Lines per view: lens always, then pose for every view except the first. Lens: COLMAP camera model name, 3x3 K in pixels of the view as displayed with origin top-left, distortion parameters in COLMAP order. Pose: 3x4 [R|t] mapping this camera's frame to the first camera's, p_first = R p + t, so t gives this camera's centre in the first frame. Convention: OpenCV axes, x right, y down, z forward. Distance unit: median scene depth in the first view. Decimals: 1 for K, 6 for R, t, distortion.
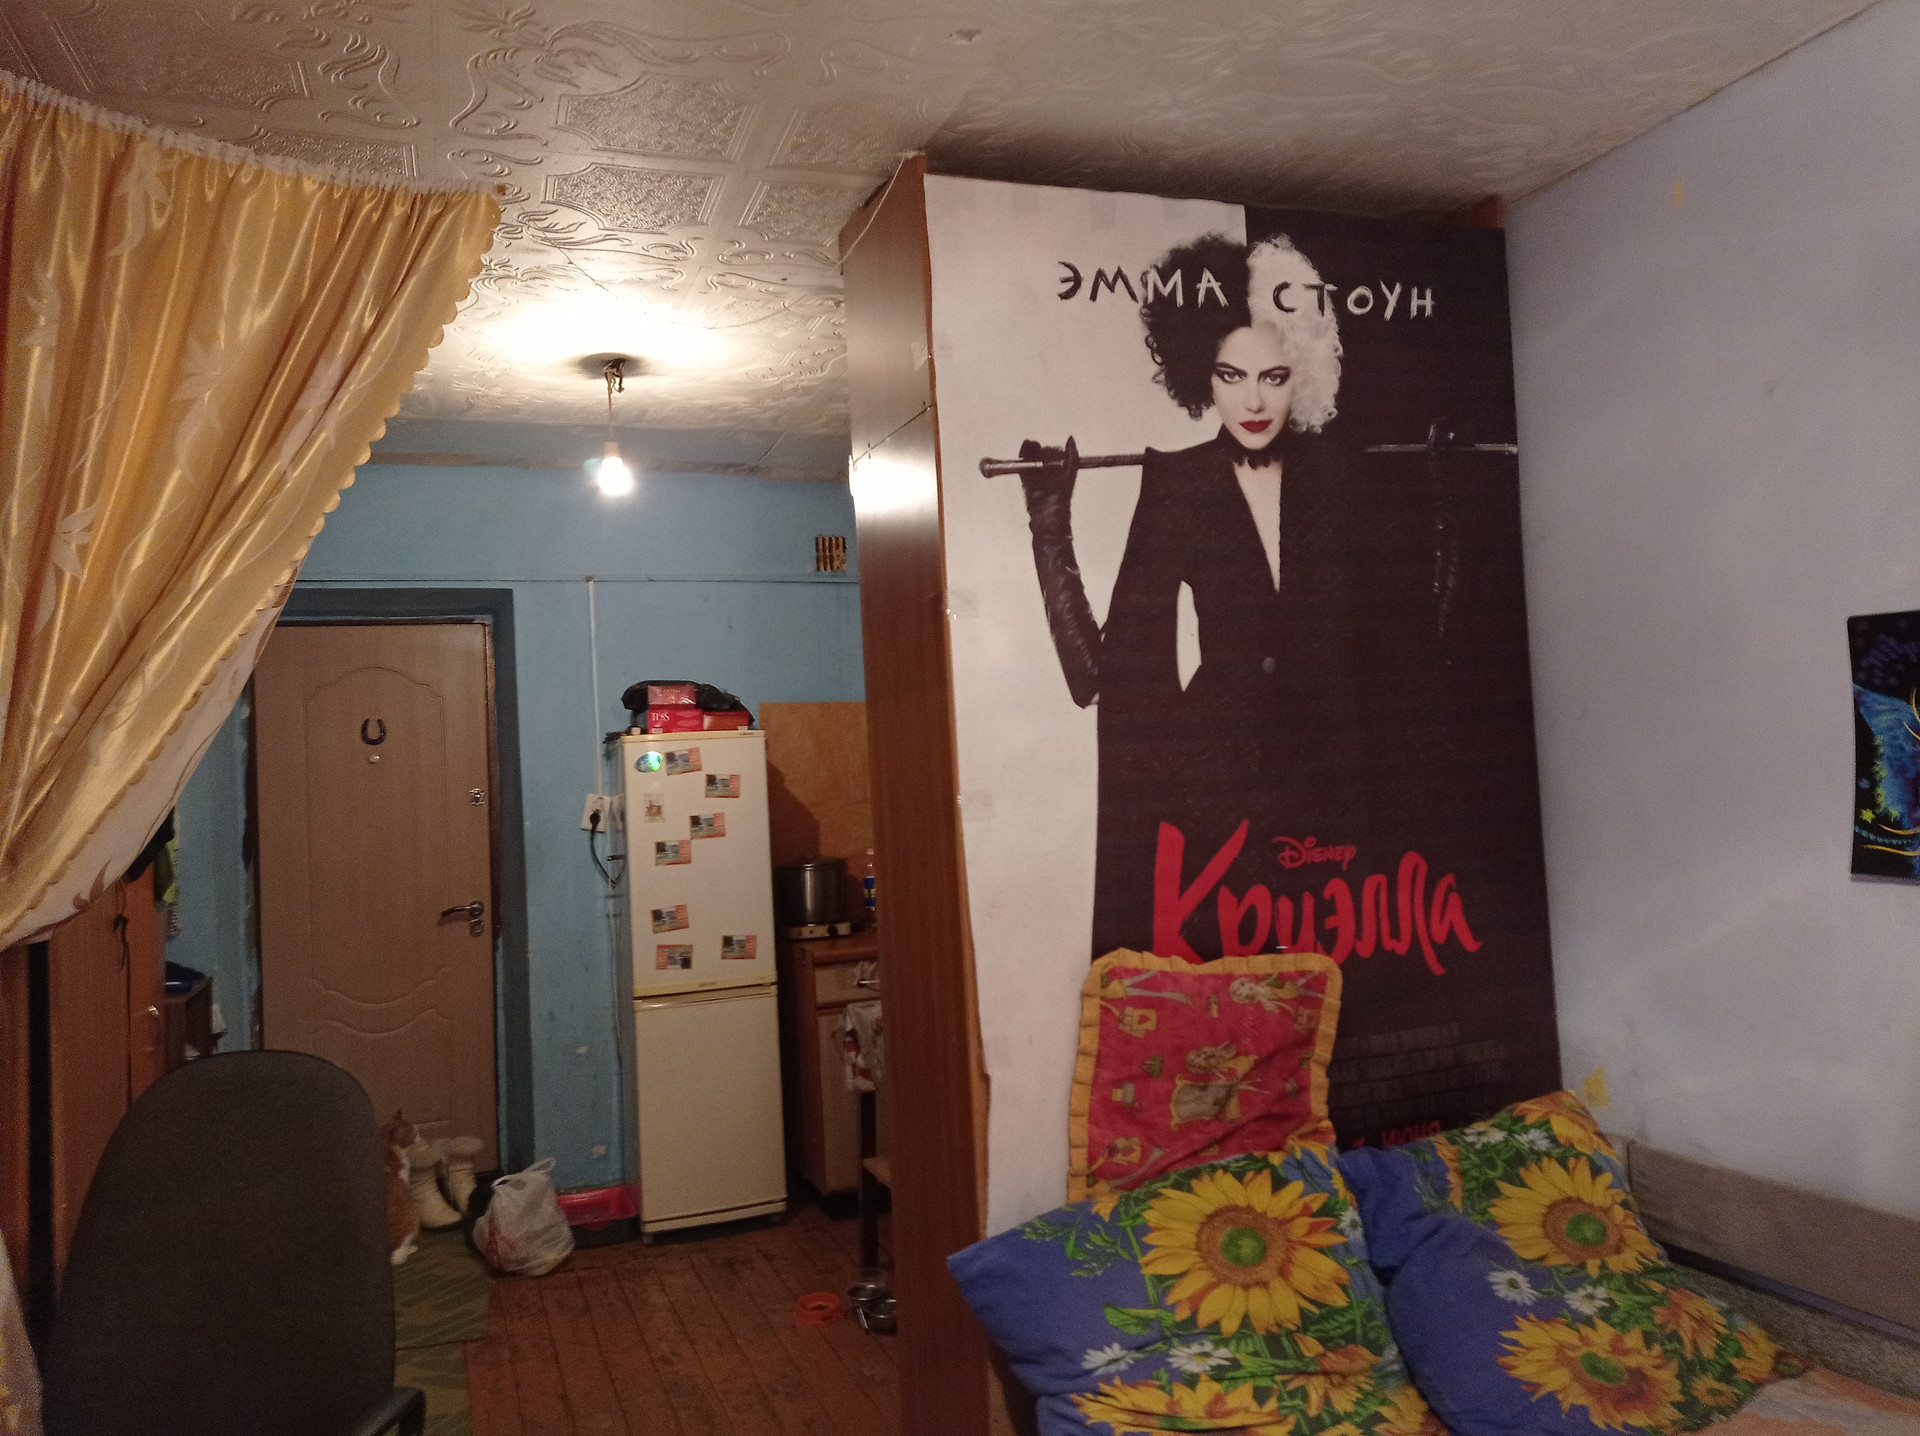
lens RADIAL K [[1444.8, 0, 952.5], [0, 1444.8, 724.0], [0, 0, 1]] dist [0.131534, -0.218079]
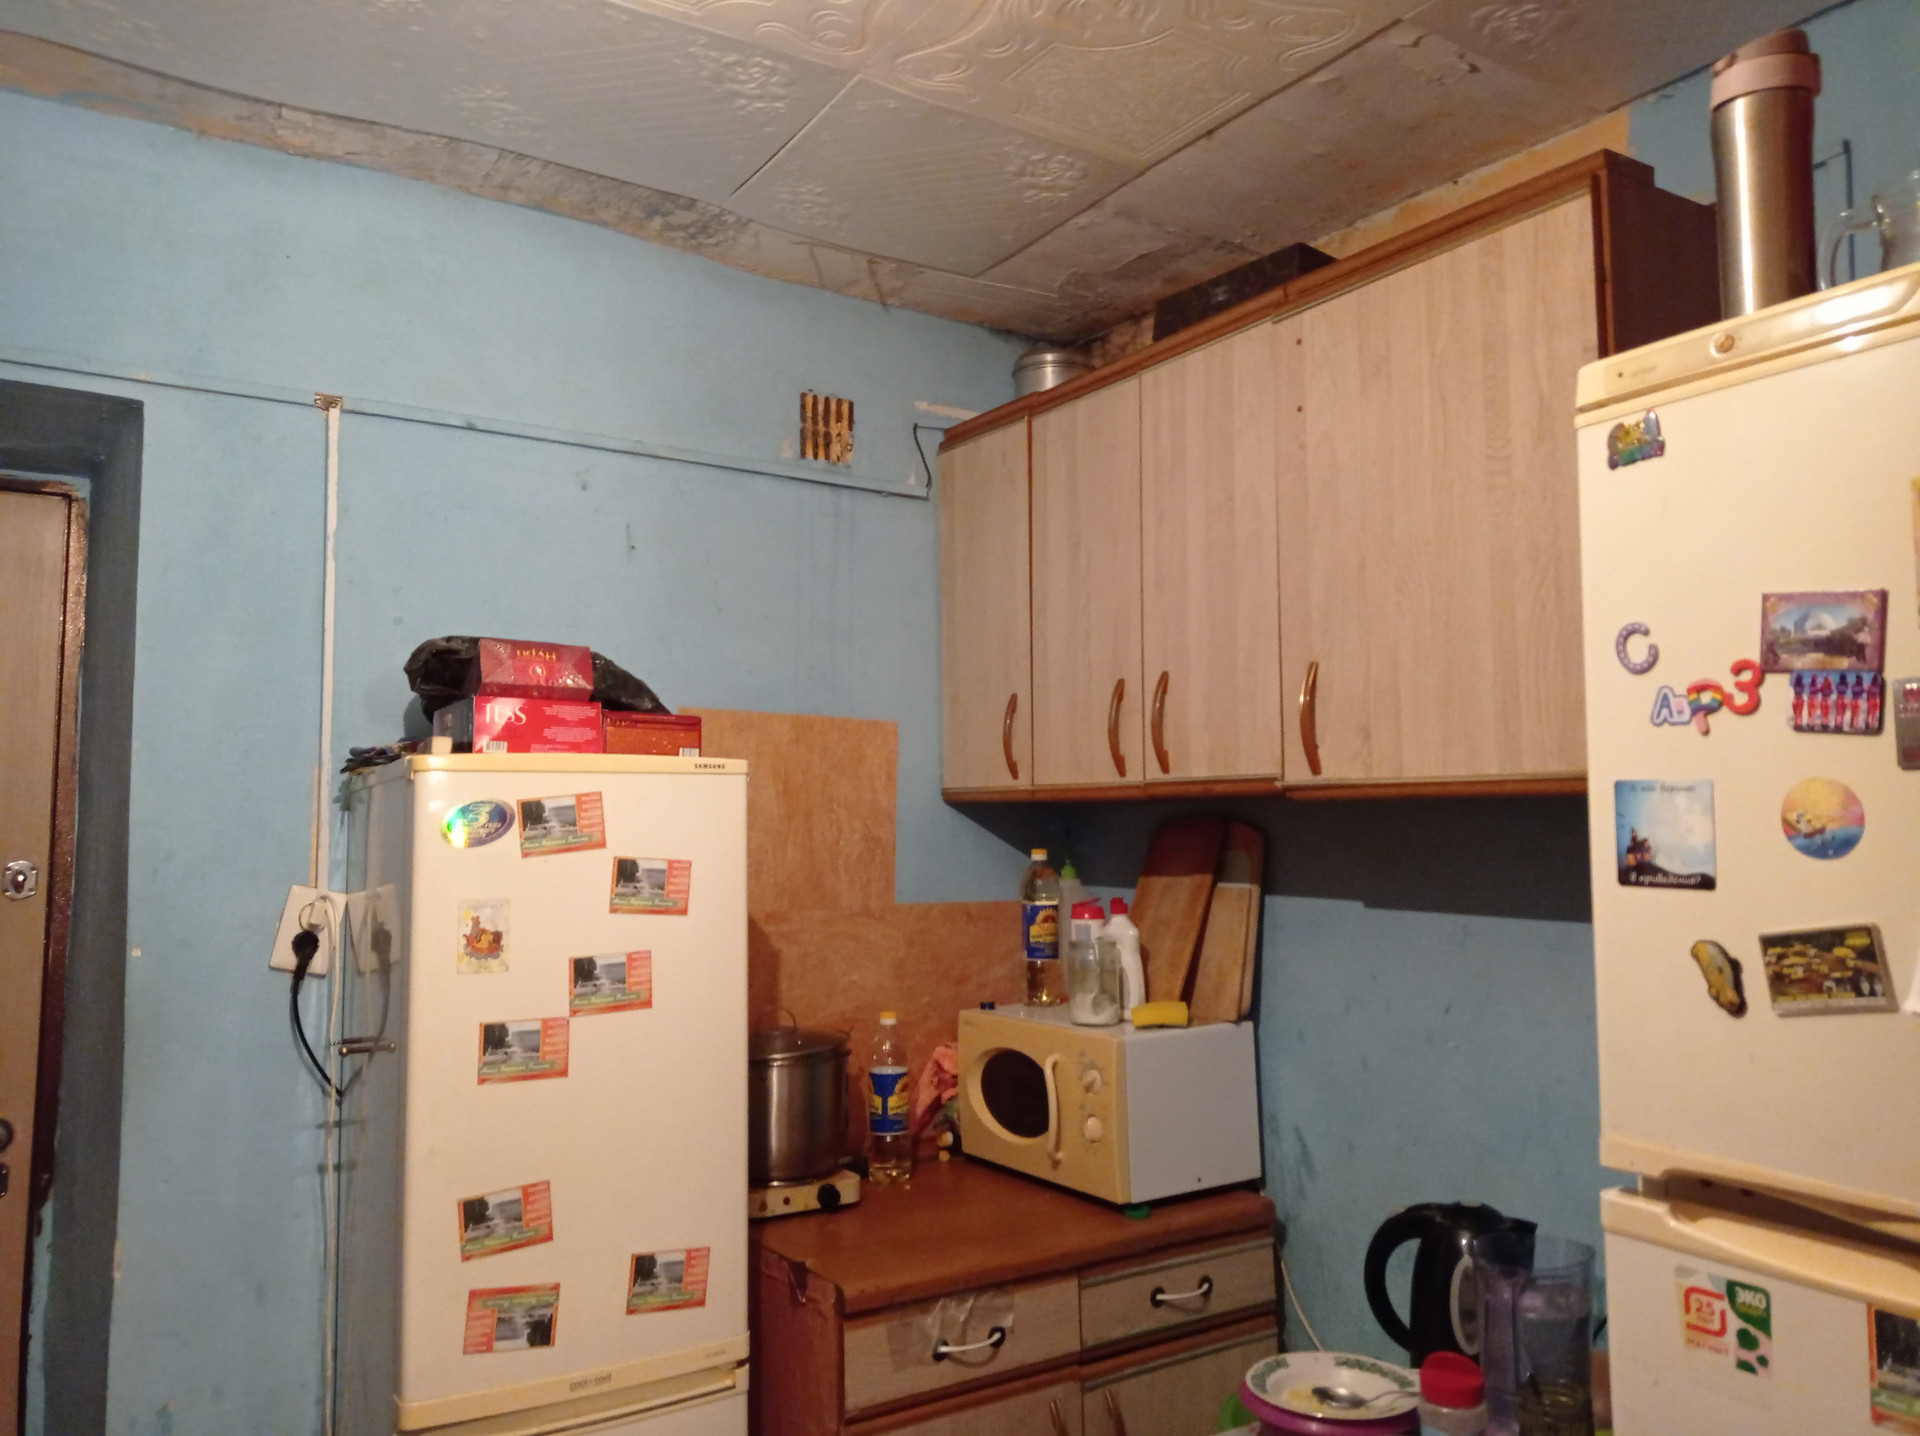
lens RADIAL K [[1444.8, 0, 952.5], [0, 1444.8, 724.0], [0, 0, 1]] dist [0.131534, -0.218079]
pose [[0.975060, 0.060977, 0.213402, -0.164104], [-0.051293, 0.997399, -0.050632, 0.012414], [-0.215934, 0.038423, 0.975652, 0.557954]]
